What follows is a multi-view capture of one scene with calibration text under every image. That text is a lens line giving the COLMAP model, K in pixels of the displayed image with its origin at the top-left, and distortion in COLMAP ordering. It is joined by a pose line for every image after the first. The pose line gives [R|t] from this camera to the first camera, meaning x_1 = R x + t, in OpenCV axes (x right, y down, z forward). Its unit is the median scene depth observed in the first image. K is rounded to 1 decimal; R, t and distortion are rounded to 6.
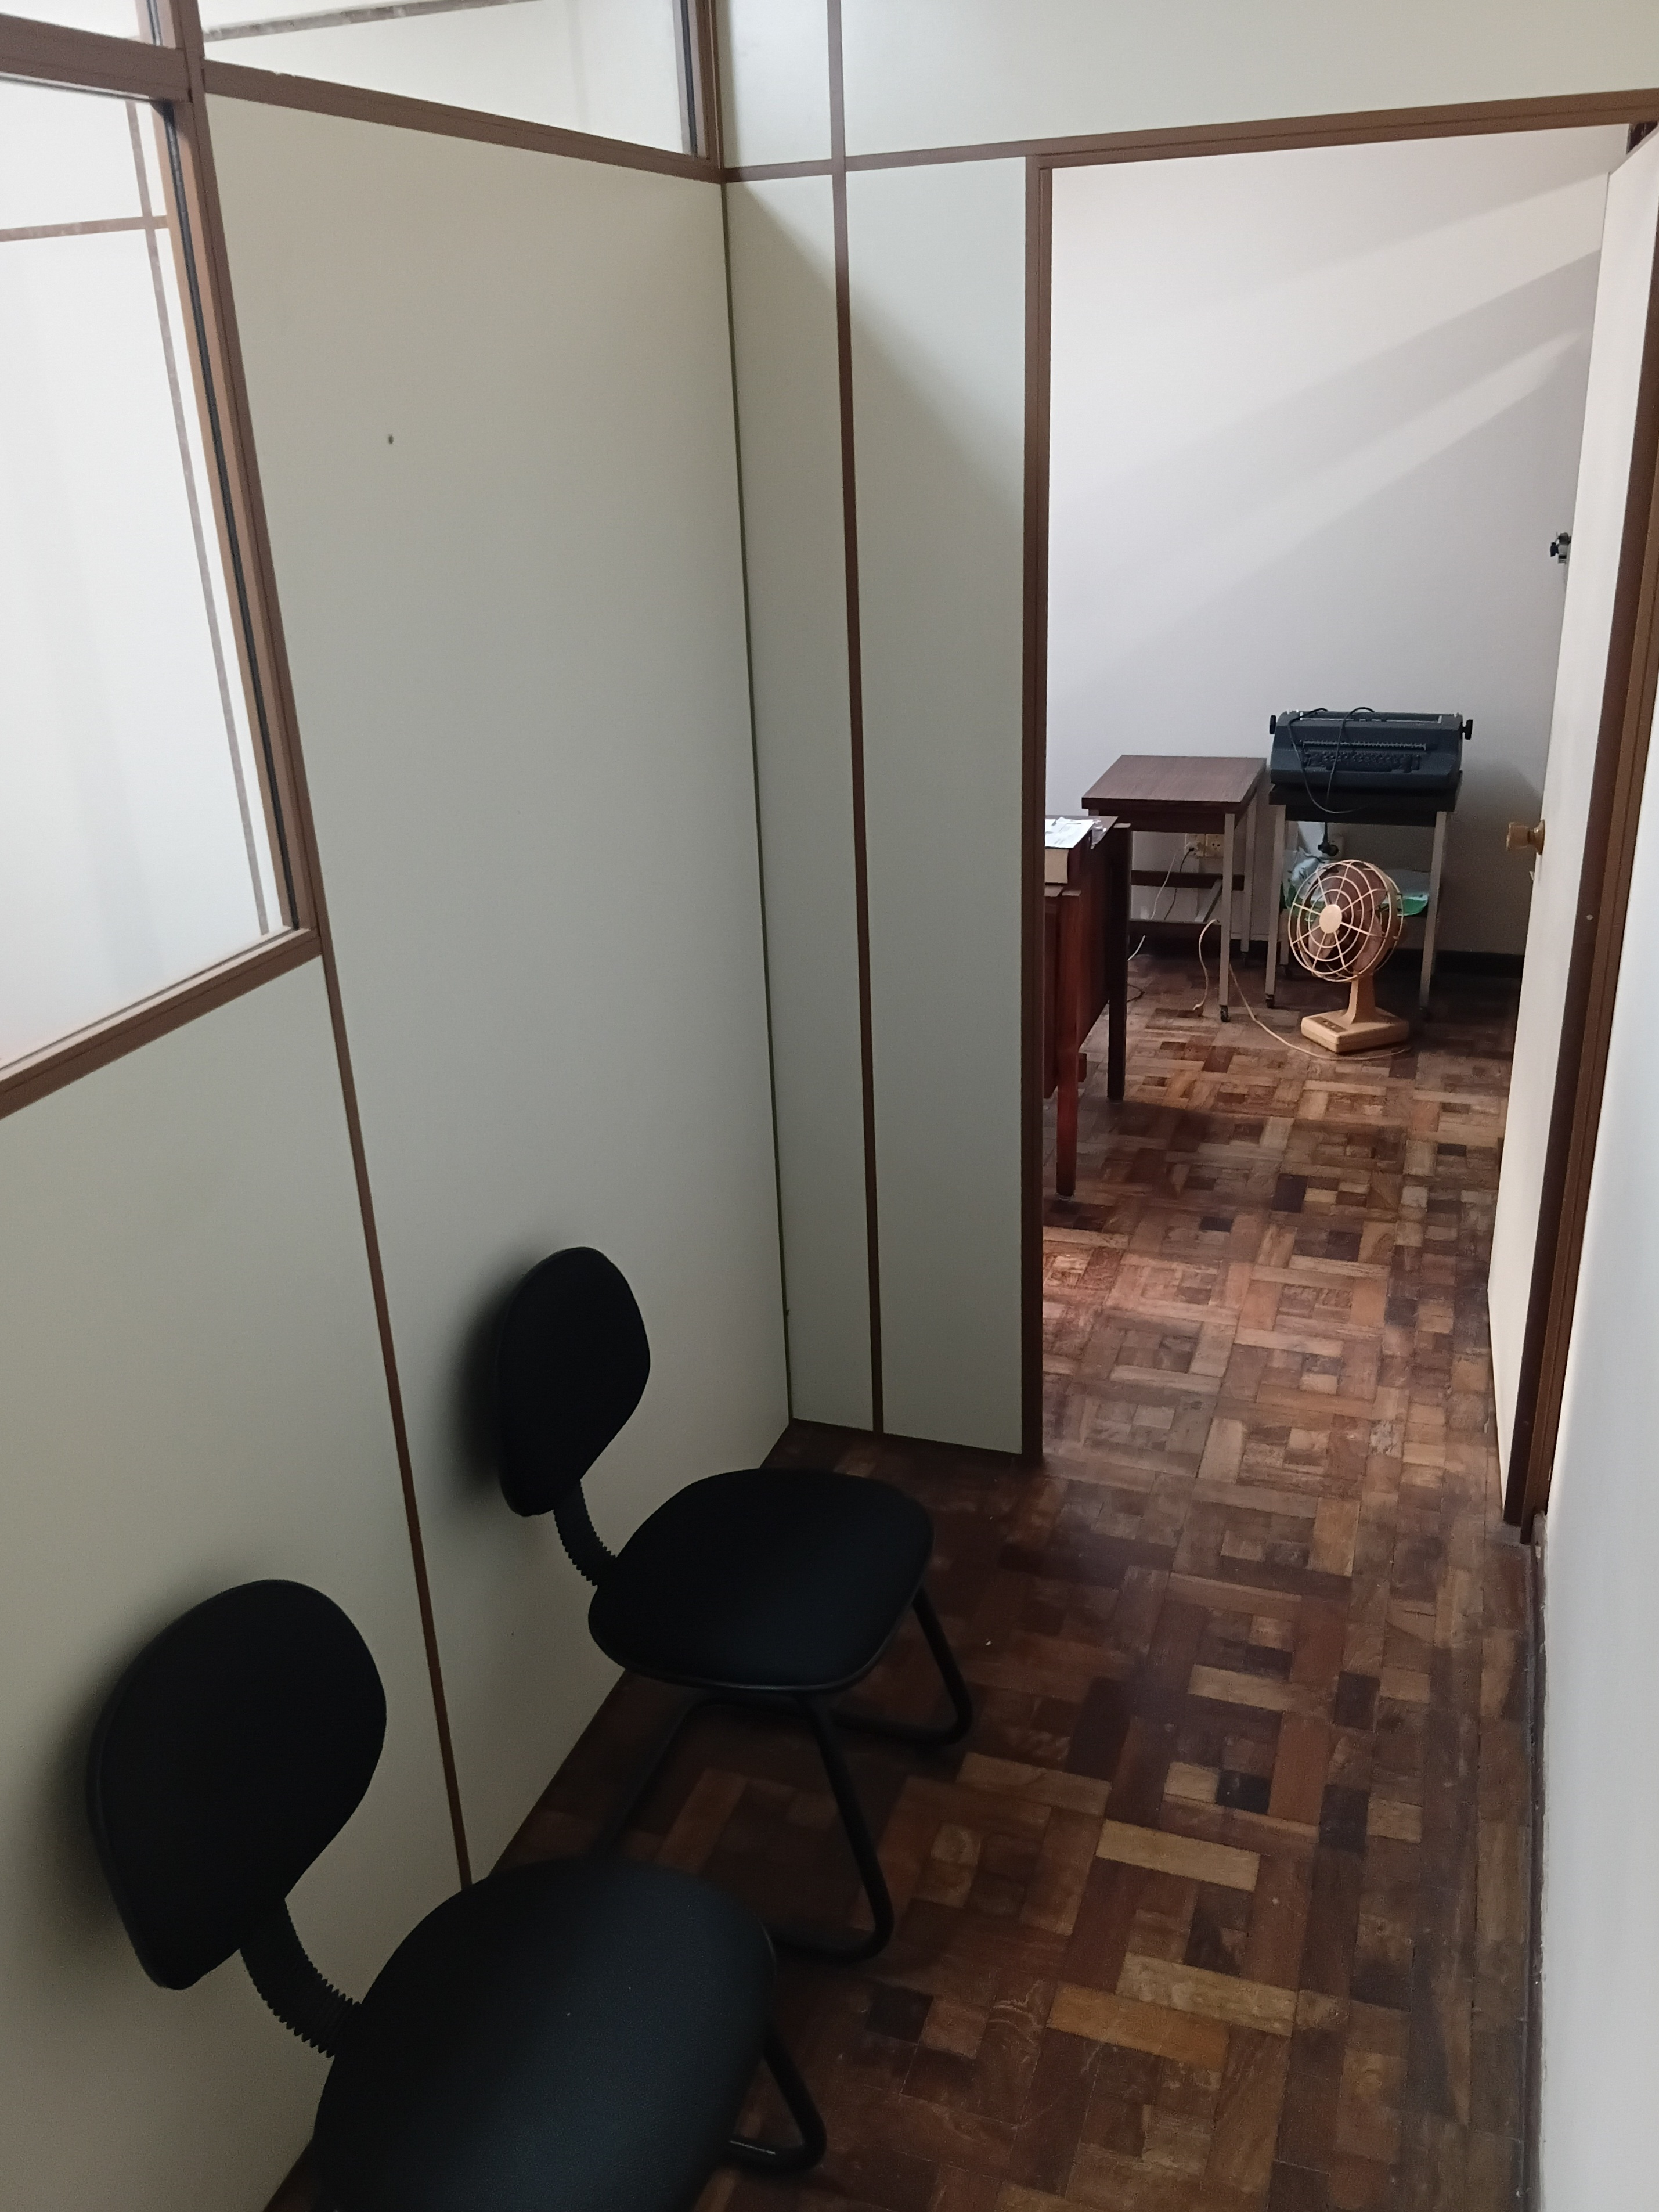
lens RADIAL K [[1801.9, 0, 827.0], [0, 1801.9, 1079.1], [0, 0, 1]] dist [0.085897, -0.100295]
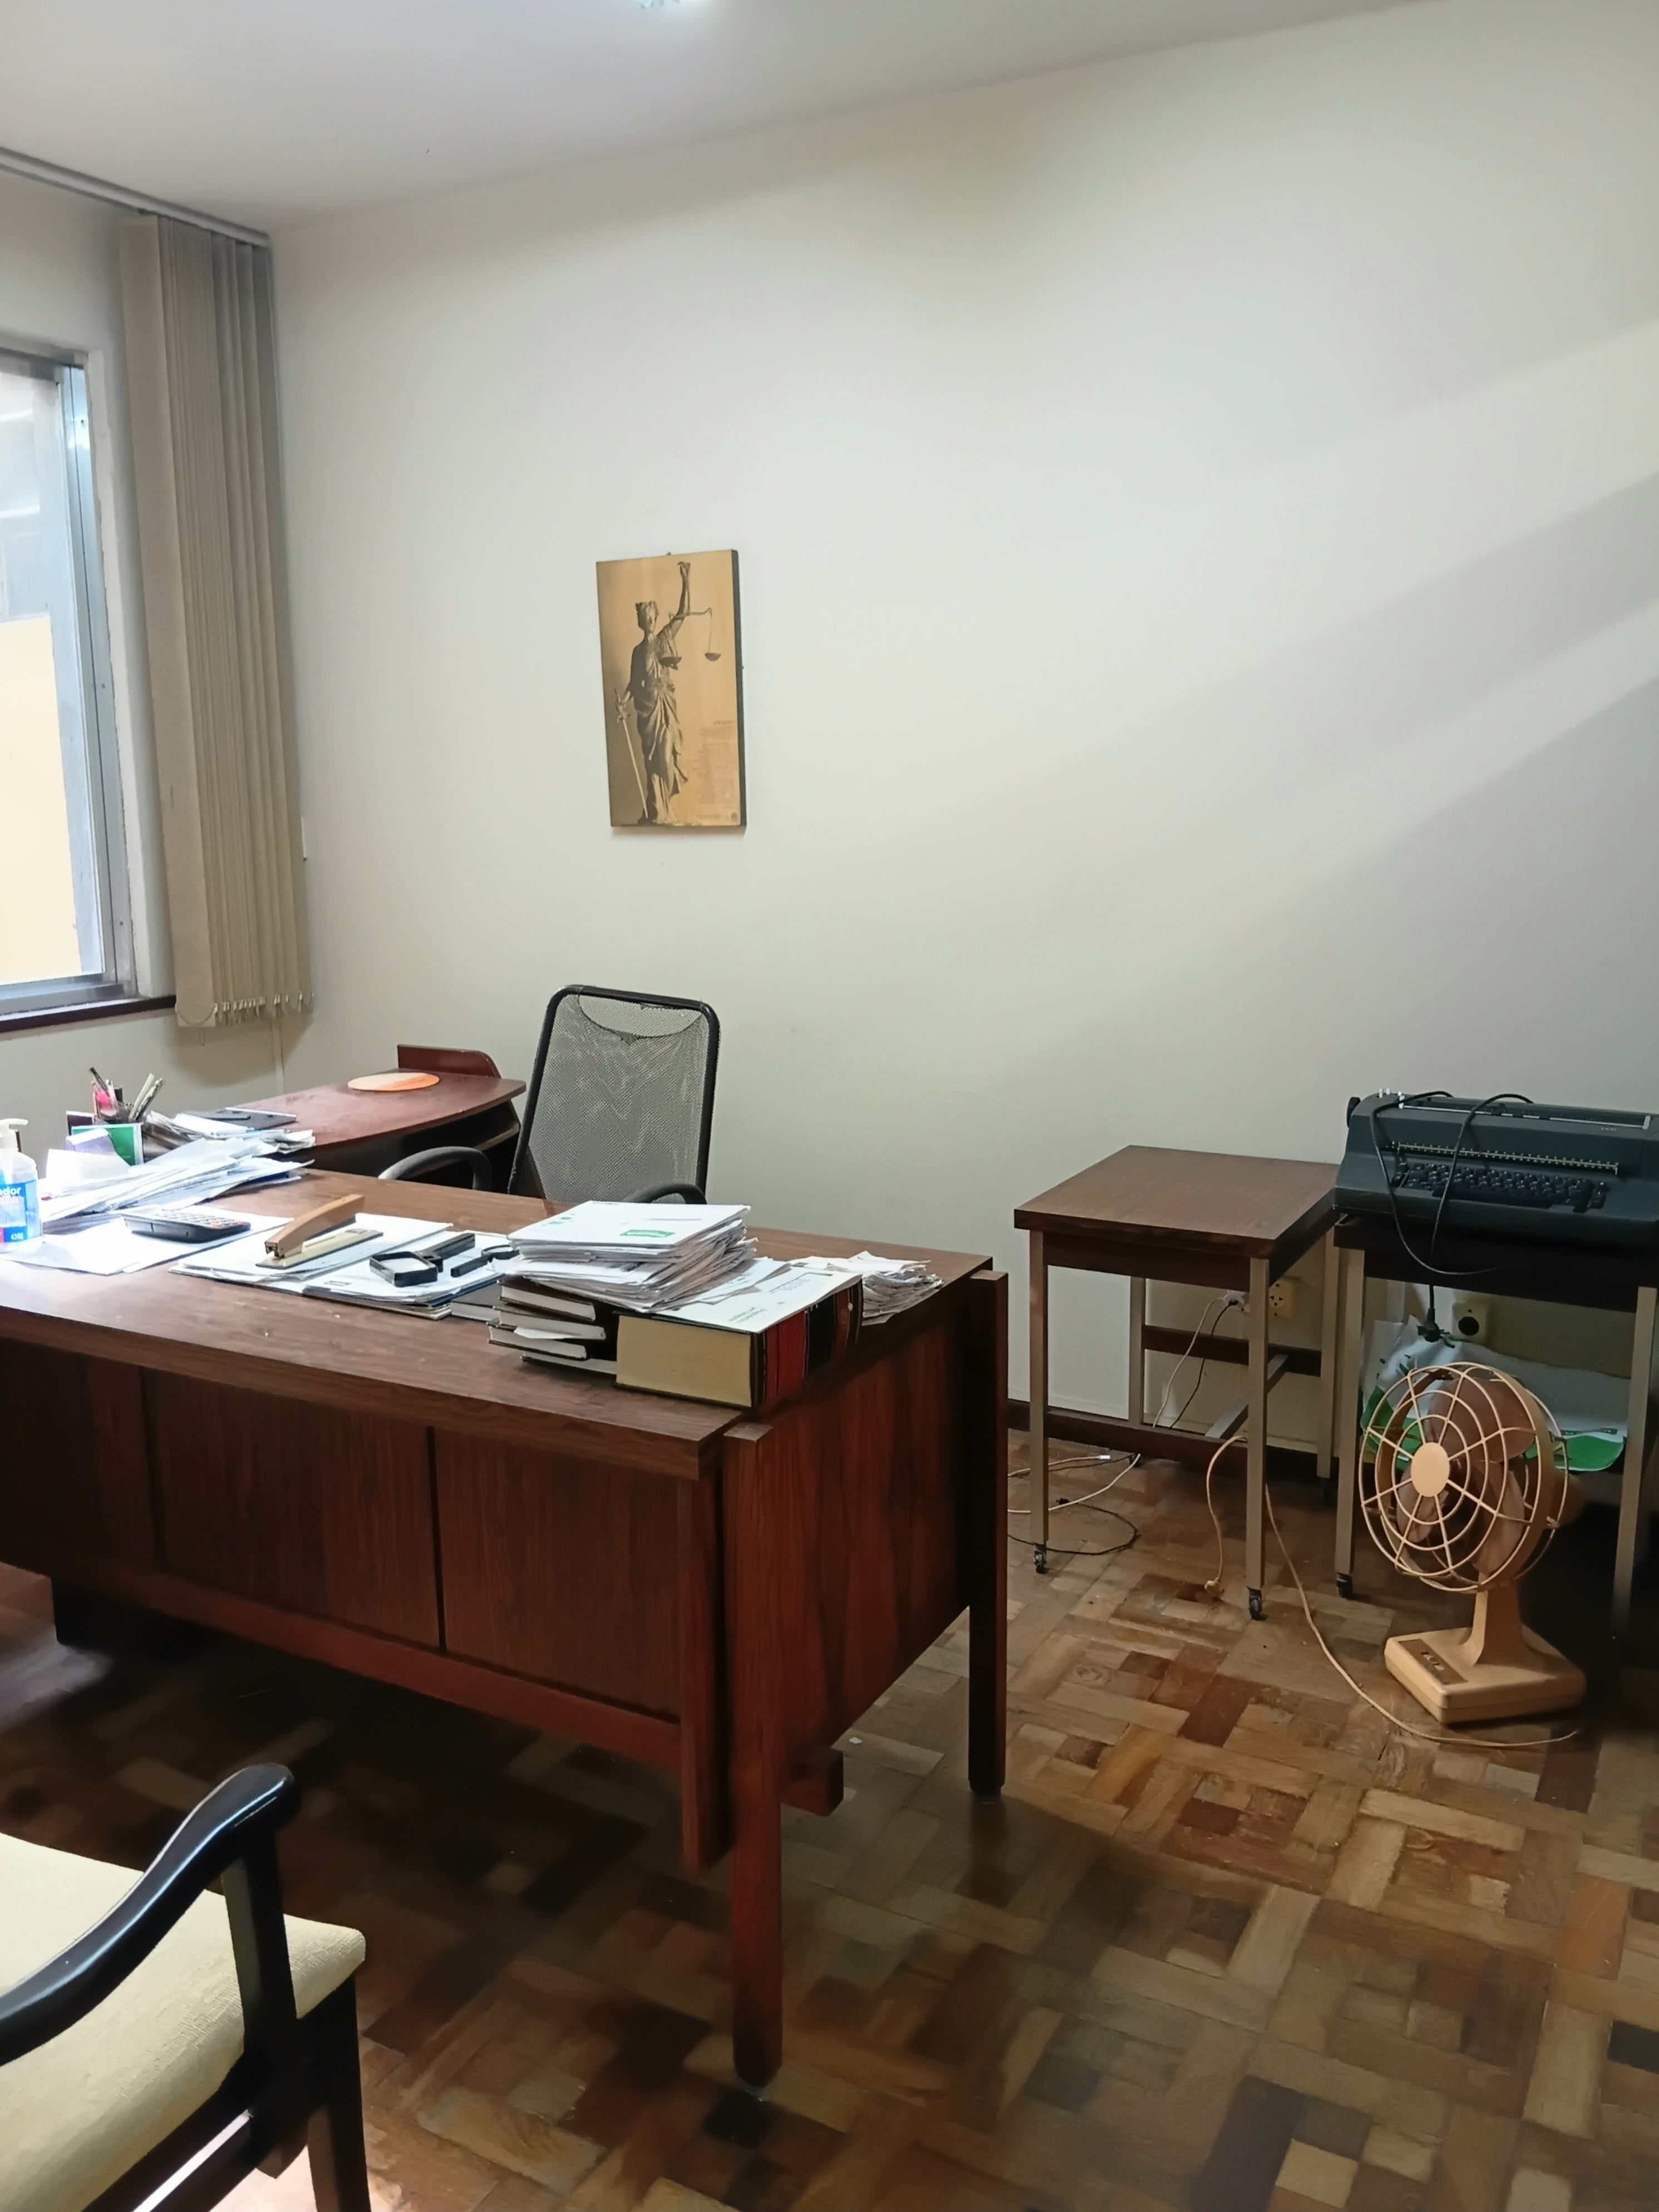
lens RADIAL K [[1722.2, 0, 829.5], [0, 1722.2, 1106.0], [0, 0, 1]] dist [0.081703, -0.152432]
pose [[0.986165, 0.058405, -0.155135, 0.172612], [-0.086266, 0.979981, -0.179431, -0.084873], [0.141550, 0.190332, 0.971462, 0.444530]]
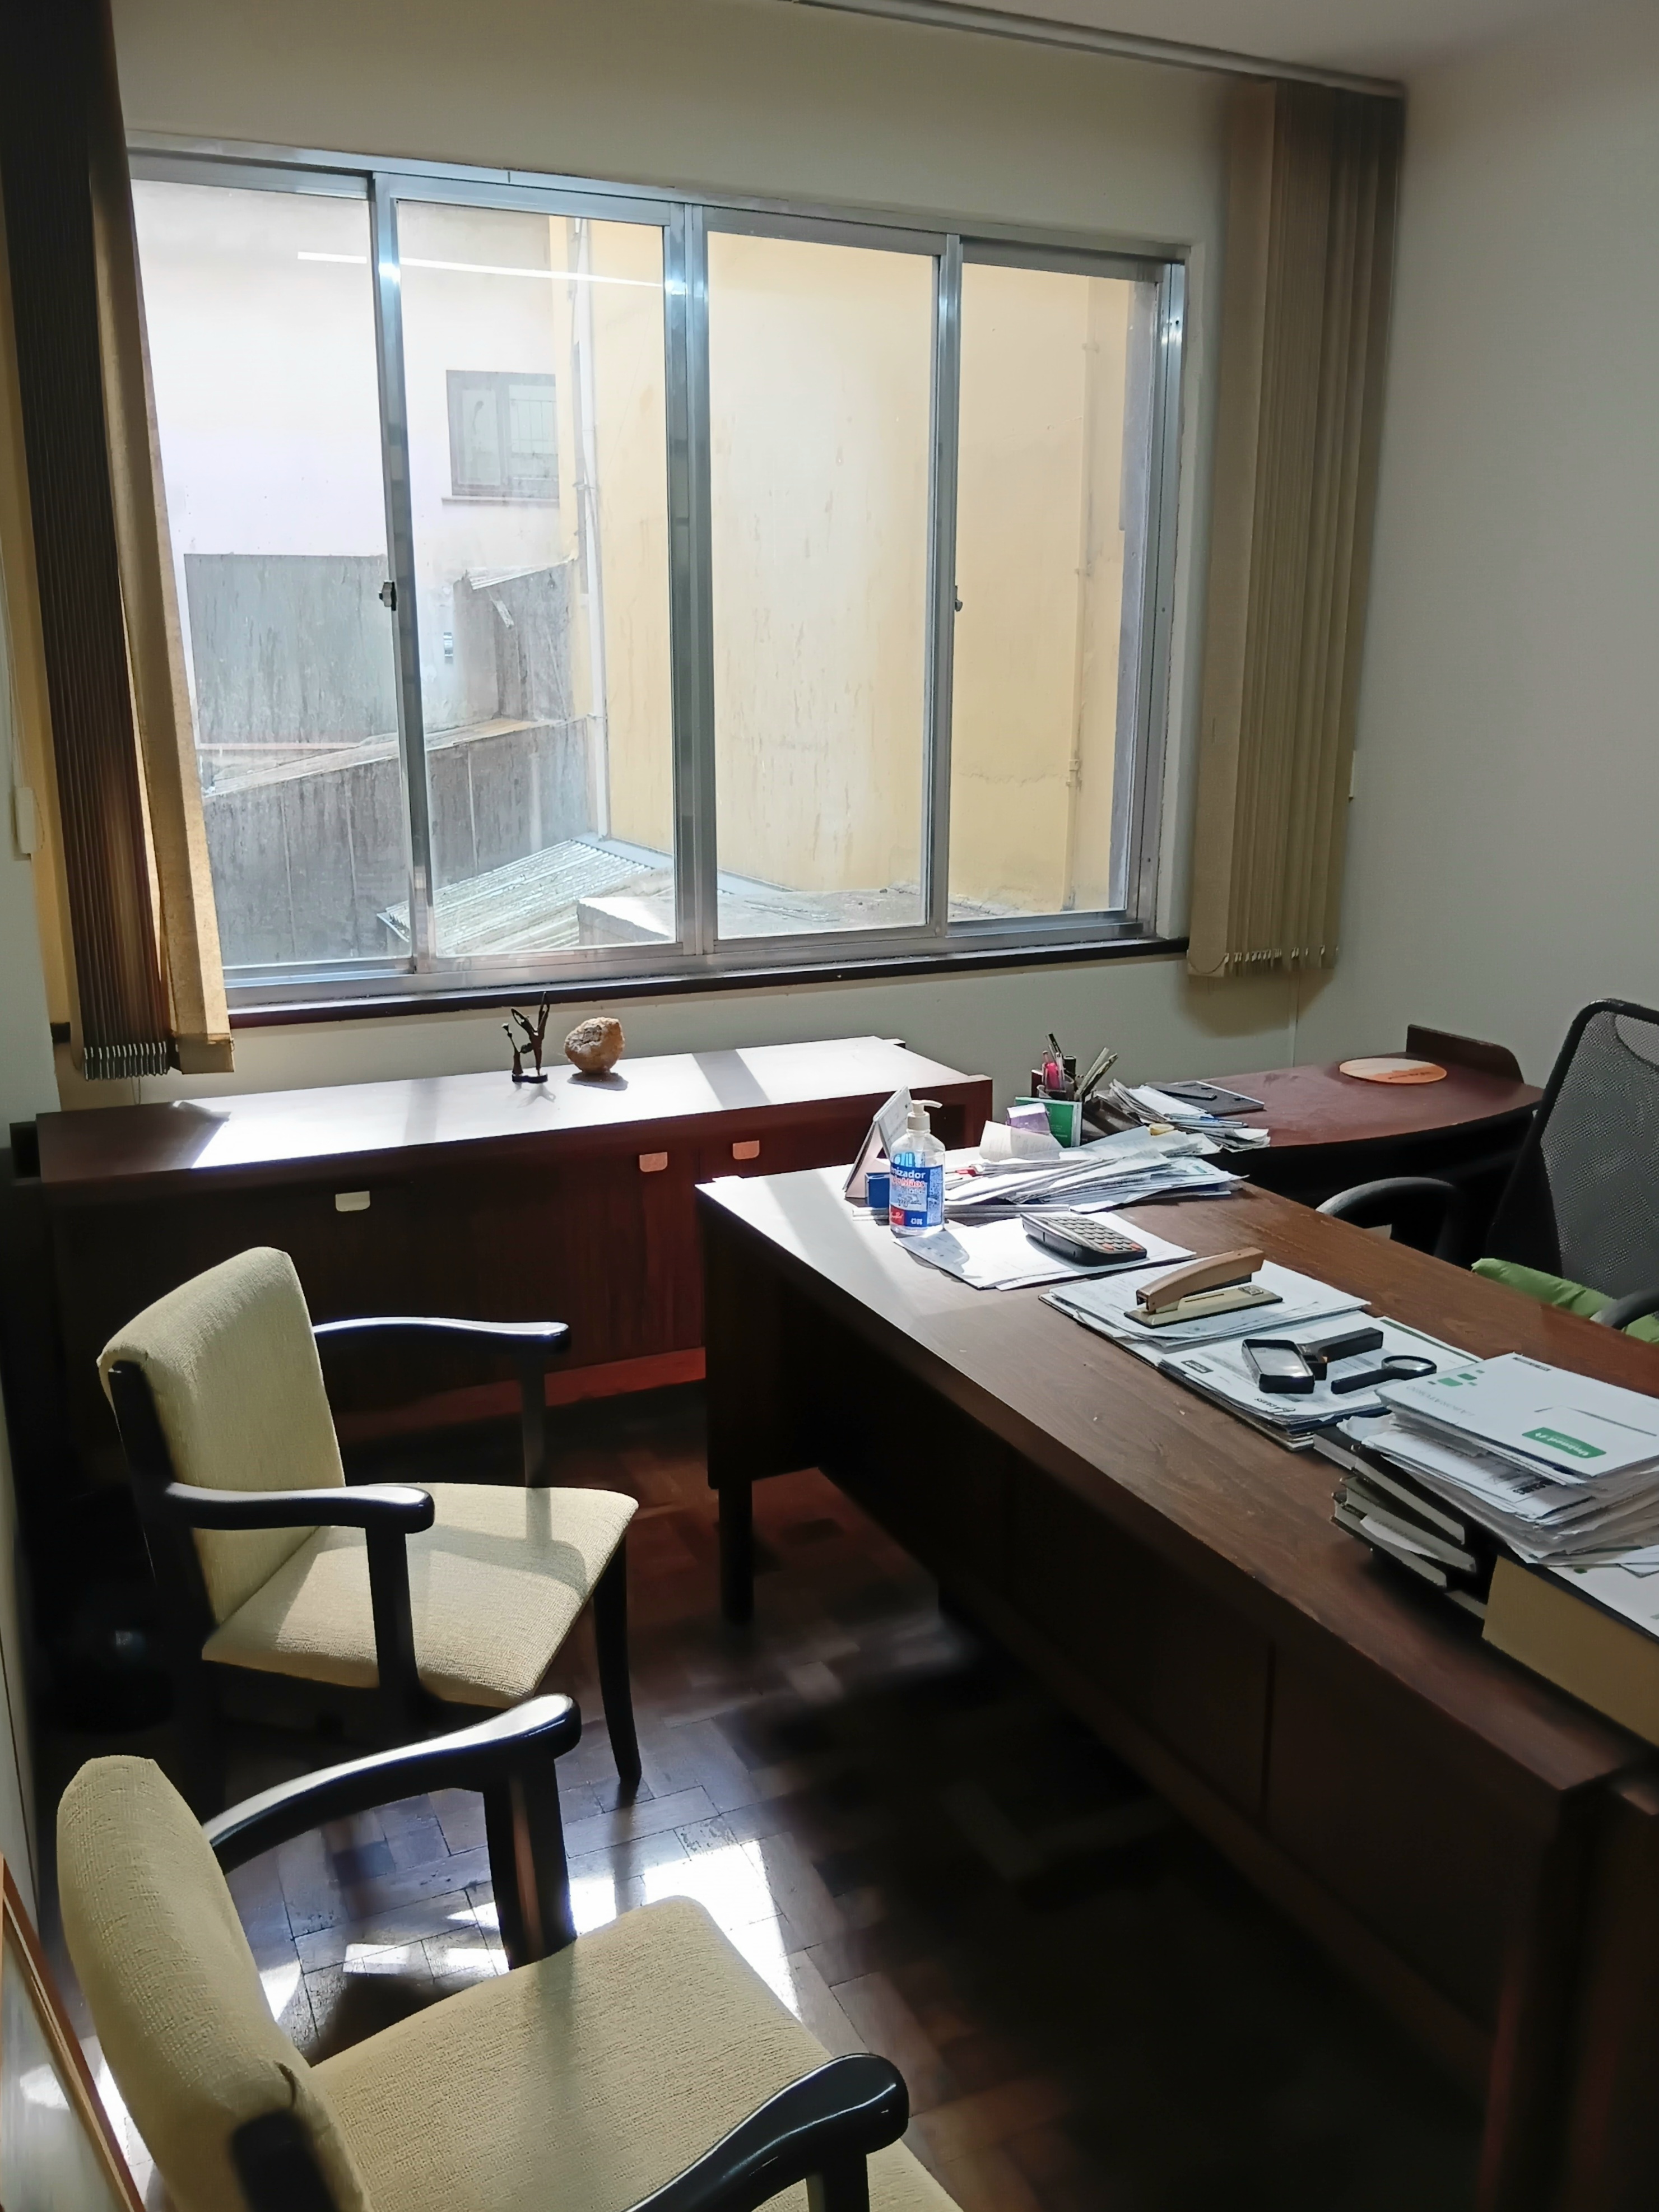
lens RADIAL K [[1737.9, 0, 829.5], [0, 1737.9, 1106.0], [0, 0, 1]] dist [0.083556, -0.160810]
pose [[0.703771, 0.210136, -0.678638, 0.170314], [-0.288477, 0.957483, -0.002682, -0.137802], [0.649221, 0.197659, 0.734468, 0.525124]]
